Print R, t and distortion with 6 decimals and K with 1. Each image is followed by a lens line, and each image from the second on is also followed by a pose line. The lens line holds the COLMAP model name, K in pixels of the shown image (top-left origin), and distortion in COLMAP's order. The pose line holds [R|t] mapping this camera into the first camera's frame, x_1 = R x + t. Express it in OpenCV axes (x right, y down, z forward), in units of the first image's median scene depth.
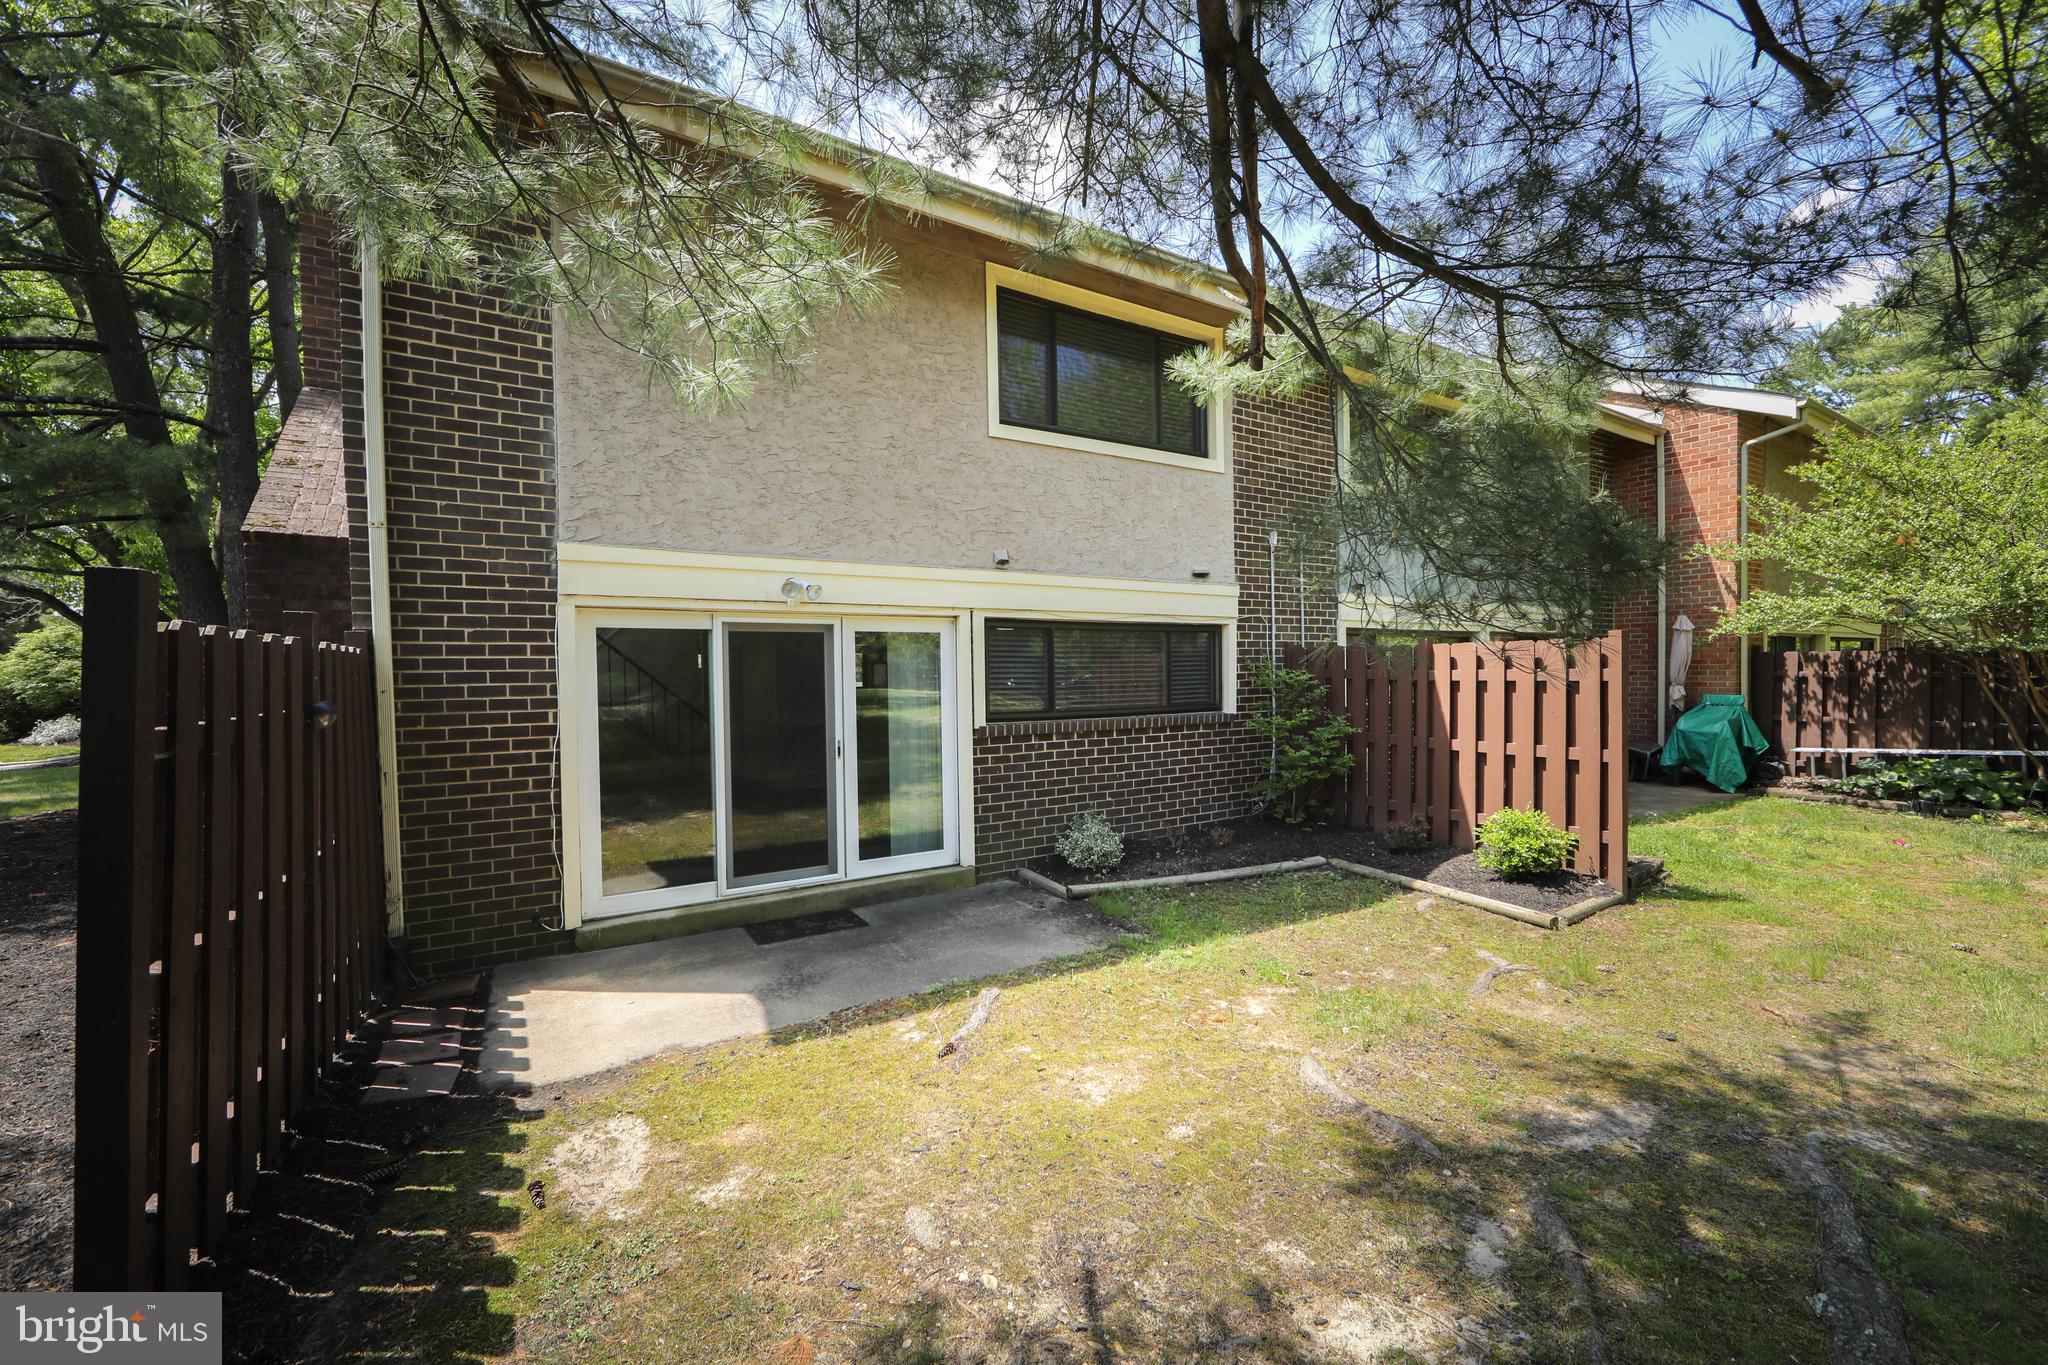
lens RADIAL K [[813.7, 0, 1006.4], [0, 813.7, 683.0], [0, 0, 1]] dist [-0.010314, -0.000122]
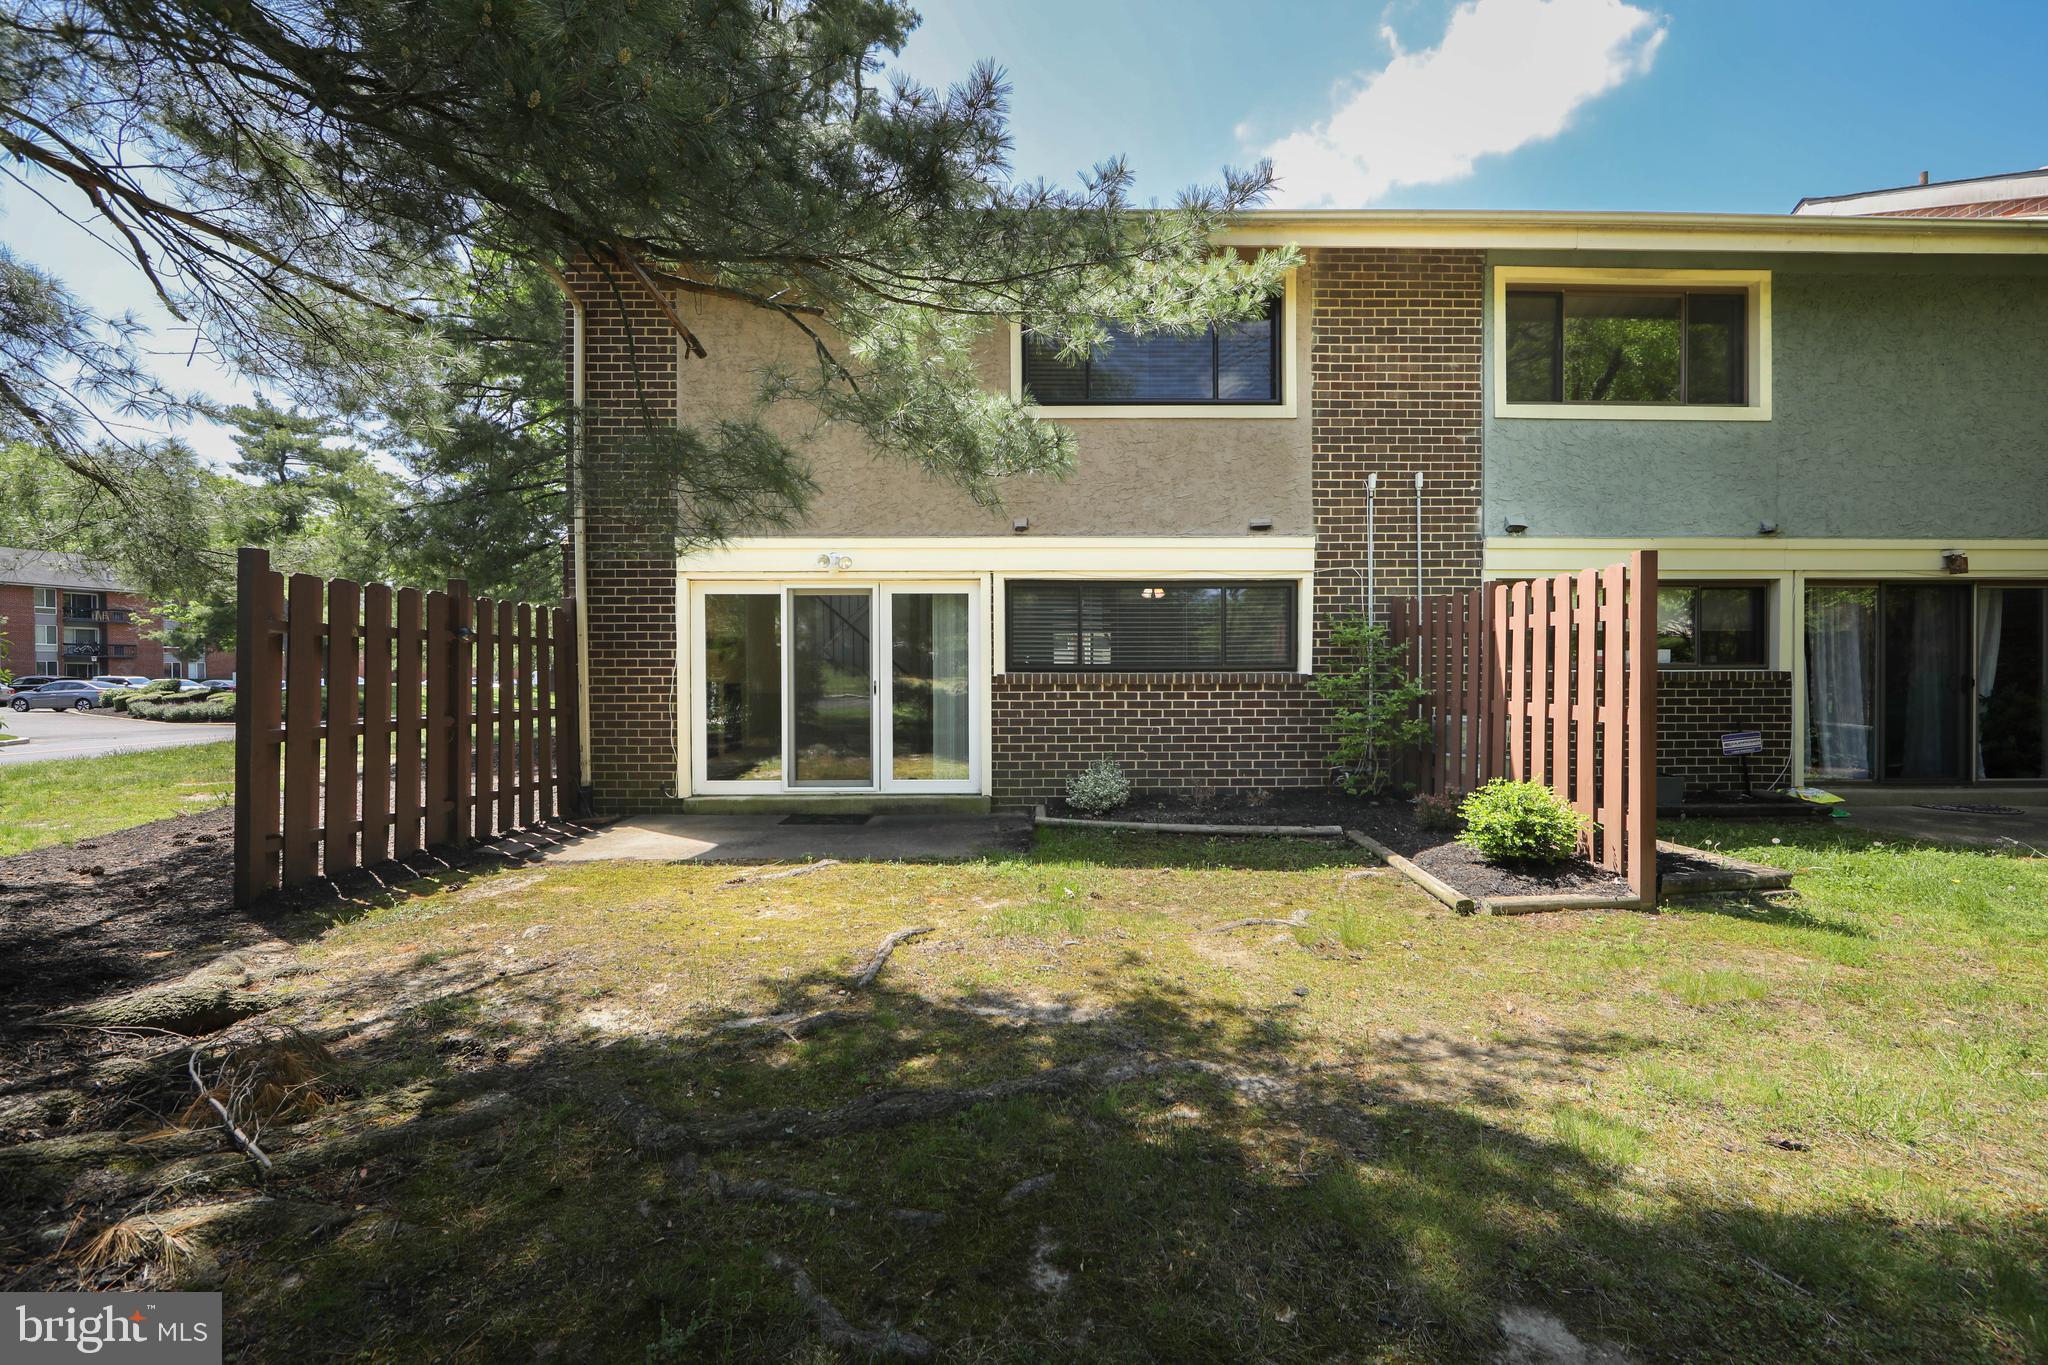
lens RADIAL K [[811.7, 0, 1027.1], [0, 811.7, 681.2], [0, 0, 1]] dist [-0.011365, 0.000065]
pose [[0.855057, 0.016440, -0.518274, 0.643637], [-0.016647, 0.999852, 0.004252, 0.062151], [0.518267, 0.004992, 0.855204, 0.051953]]
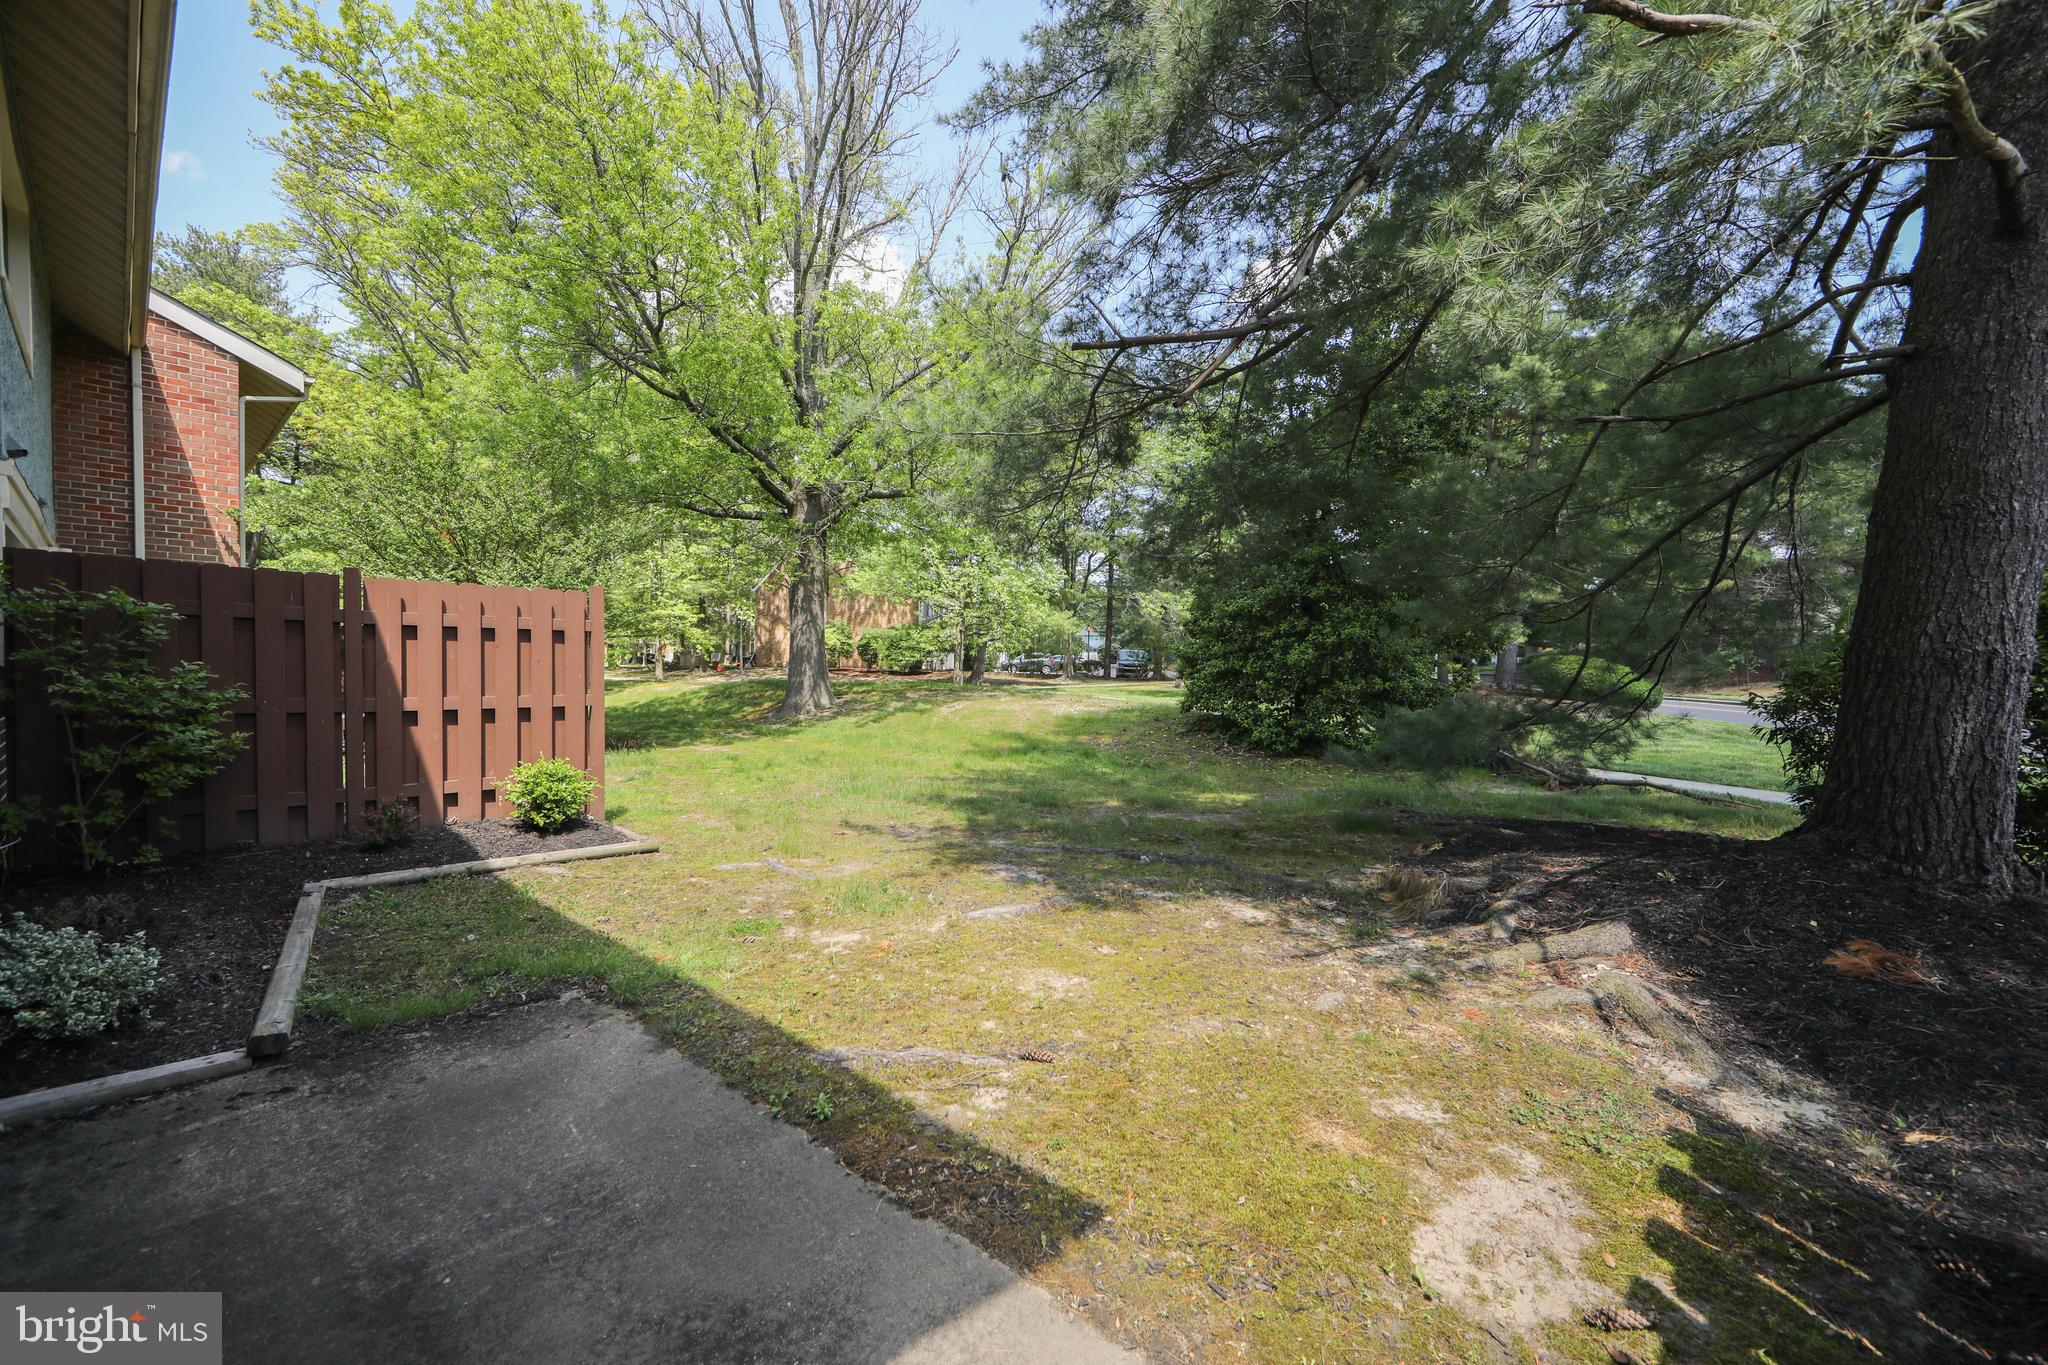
lens RADIAL K [[819.7, 0, 1030.5], [0, 819.7, 680.1], [0, 0, 1]] dist [-0.002322, -0.000197]
pose [[-0.316701, -0.001948, 0.948523, -0.499850], [0.007345, 0.999963, 0.004506, 0.061772], [-0.948497, 0.008394, -0.316675, 0.780163]]
